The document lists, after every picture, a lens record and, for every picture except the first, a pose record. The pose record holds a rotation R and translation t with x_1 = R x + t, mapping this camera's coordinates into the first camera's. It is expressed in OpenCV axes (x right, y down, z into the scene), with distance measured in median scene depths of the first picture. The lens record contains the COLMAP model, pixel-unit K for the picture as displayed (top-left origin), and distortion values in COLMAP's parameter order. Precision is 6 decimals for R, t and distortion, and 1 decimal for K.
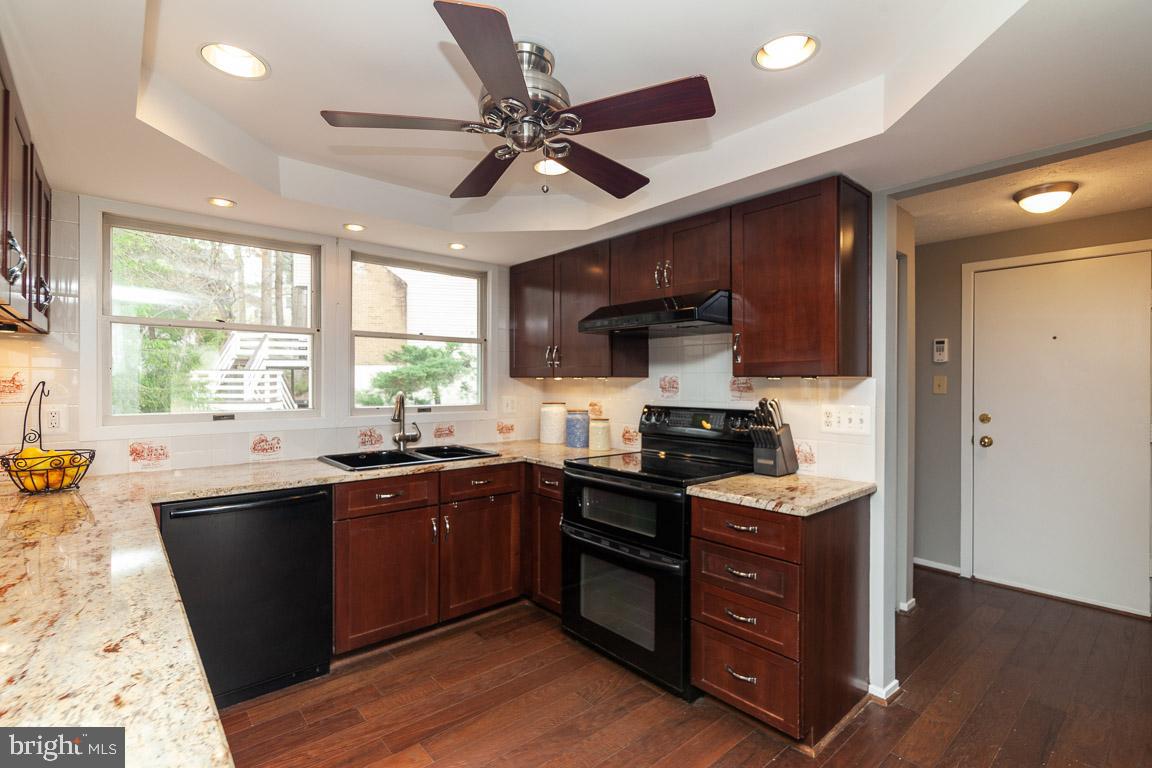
lens RADIAL K [[532.1, 0, 575.3], [0, 532.1, 383.8], [0, 0, 1]] dist [0.009656, -0.002273]
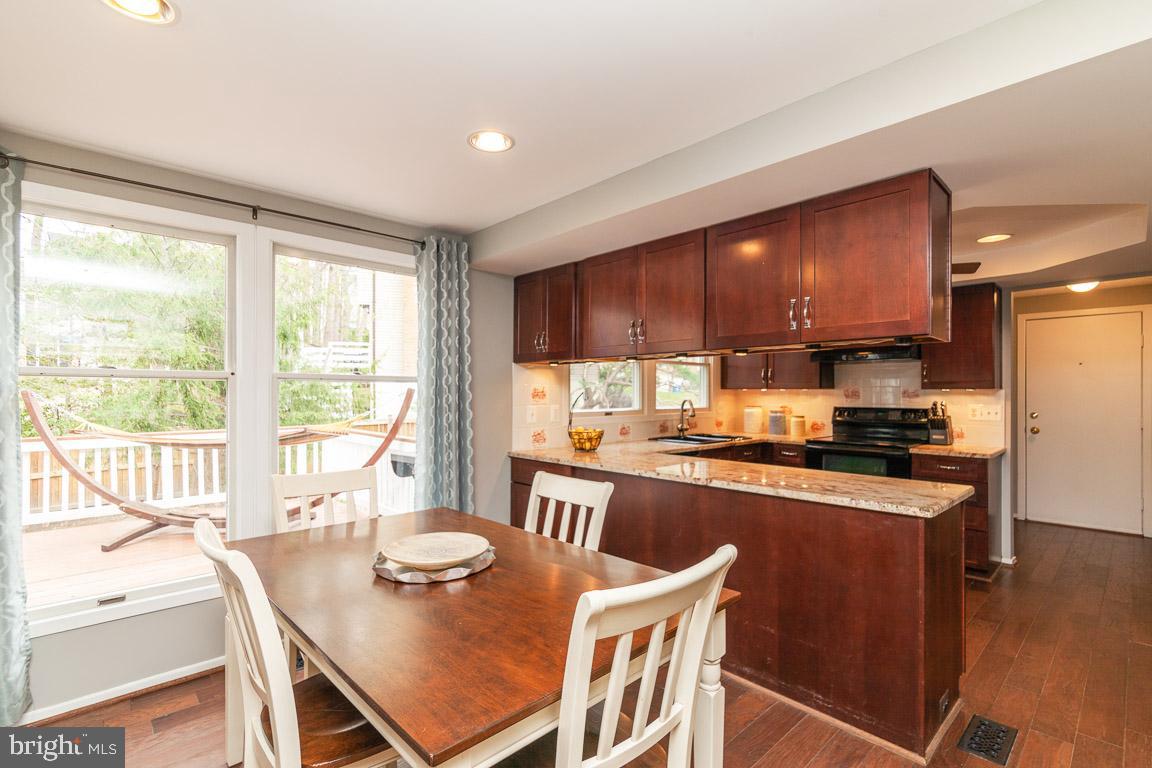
lens RADIAL K [[532.1, 0, 583.2], [0, 532.1, 387.6], [0, 0, 1]] dist [0.009656, -0.002273]
pose [[0.998695, -0.001403, 0.051048, -0.801208], [0.001962, 0.999939, -0.010901, -0.000732], [-0.051030, 0.010987, 0.998637, -0.622546]]
